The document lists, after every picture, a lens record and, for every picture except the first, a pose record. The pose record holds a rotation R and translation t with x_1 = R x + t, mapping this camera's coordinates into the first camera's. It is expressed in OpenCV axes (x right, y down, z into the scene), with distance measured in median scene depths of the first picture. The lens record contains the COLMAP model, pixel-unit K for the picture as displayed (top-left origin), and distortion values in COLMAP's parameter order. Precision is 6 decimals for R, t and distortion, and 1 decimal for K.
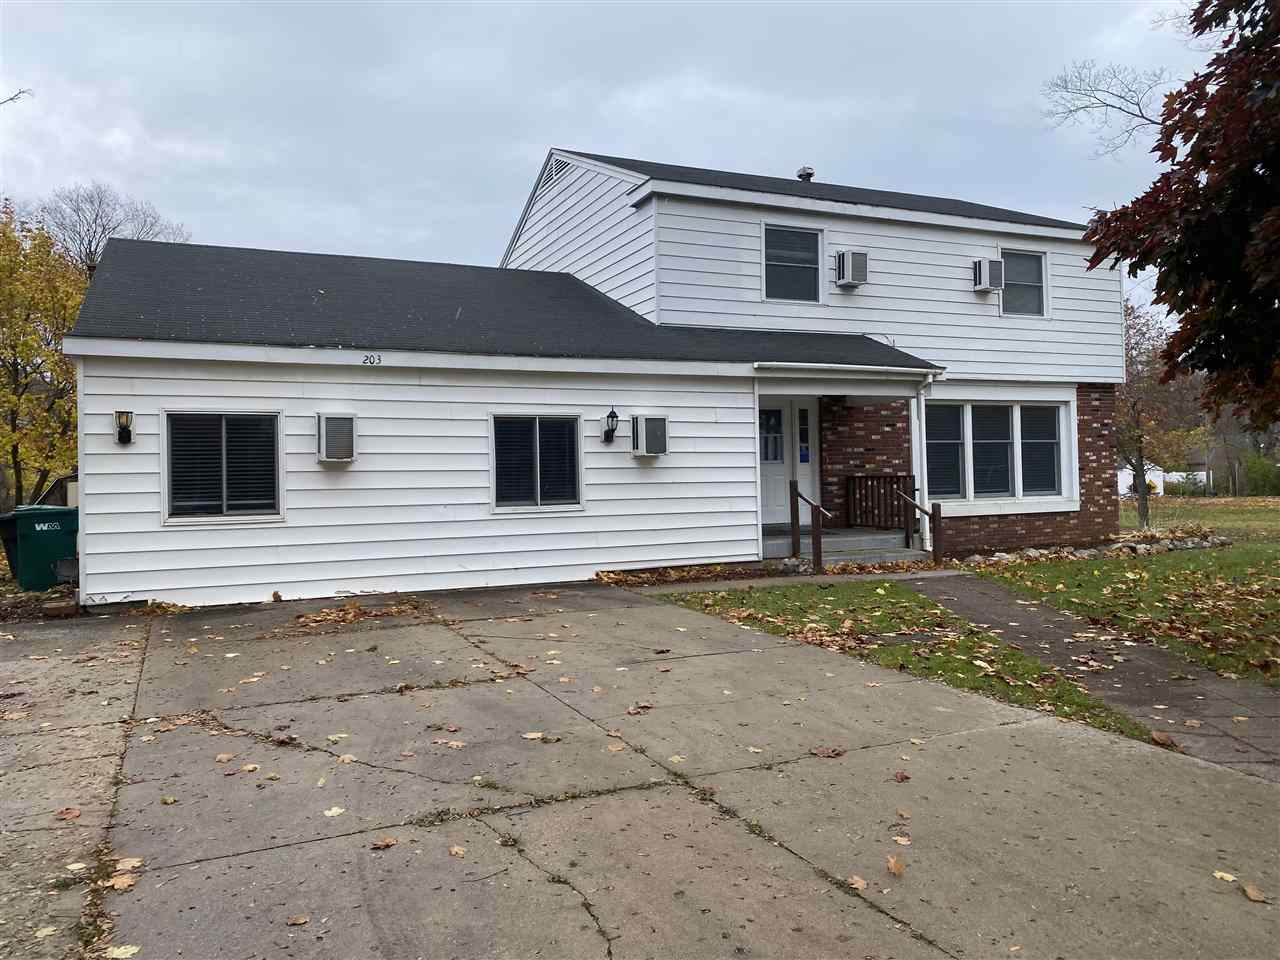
lens RADIAL K [[979.3, 0, 644.7], [0, 979.3, 478.0], [0, 0, 1]] dist [0.045589, -0.049770]
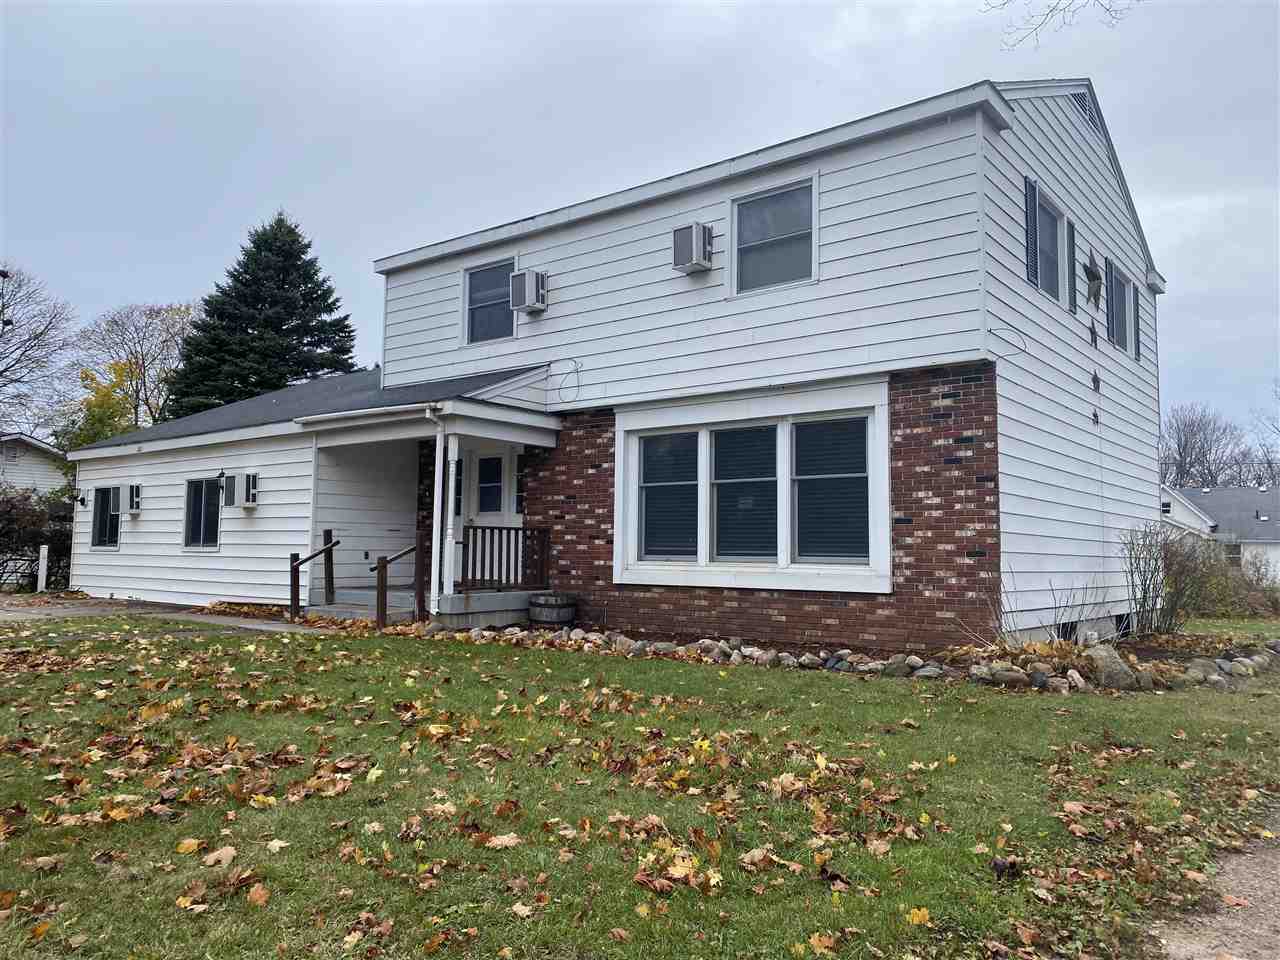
lens RADIAL K [[979.3, 0, 643.6], [0, 979.3, 477.7], [0, 0, 1]] dist [0.045589, -0.049770]
pose [[0.449700, -0.045946, -0.891997, 0.995277], [-0.018827, 0.997967, -0.060896, 0.003914], [0.892981, 0.044179, 0.447921, 0.684159]]
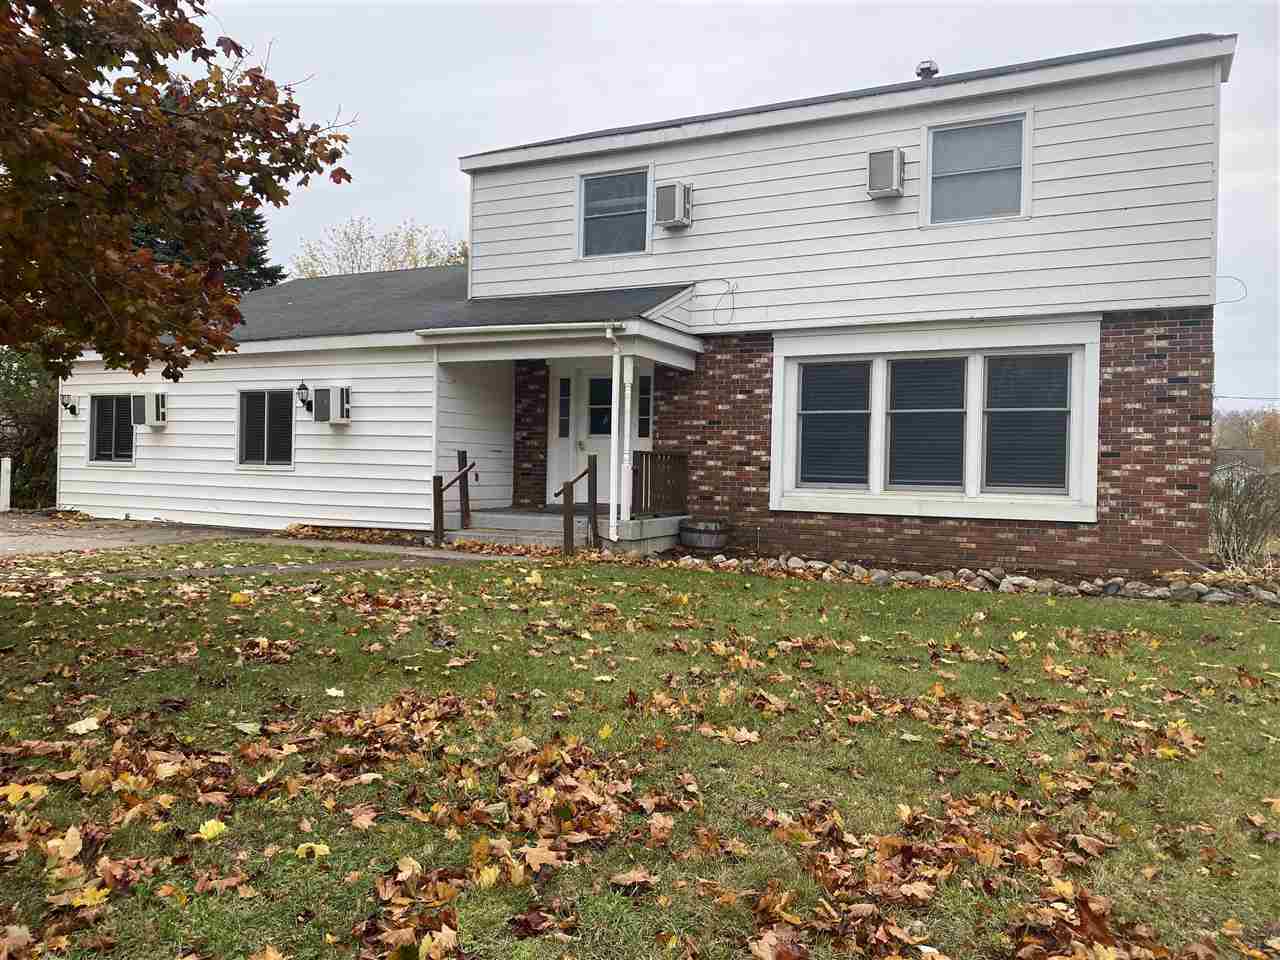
lens RADIAL K [[979.3, 0, 636.0], [0, 979.3, 490.8], [0, 0, 1]] dist [0.045589, -0.049770]
pose [[0.619148, 0.047266, -0.783851, 0.831367], [-0.033984, 0.998865, 0.033388, 0.003129], [0.784539, 0.005966, 0.620051, 0.443232]]
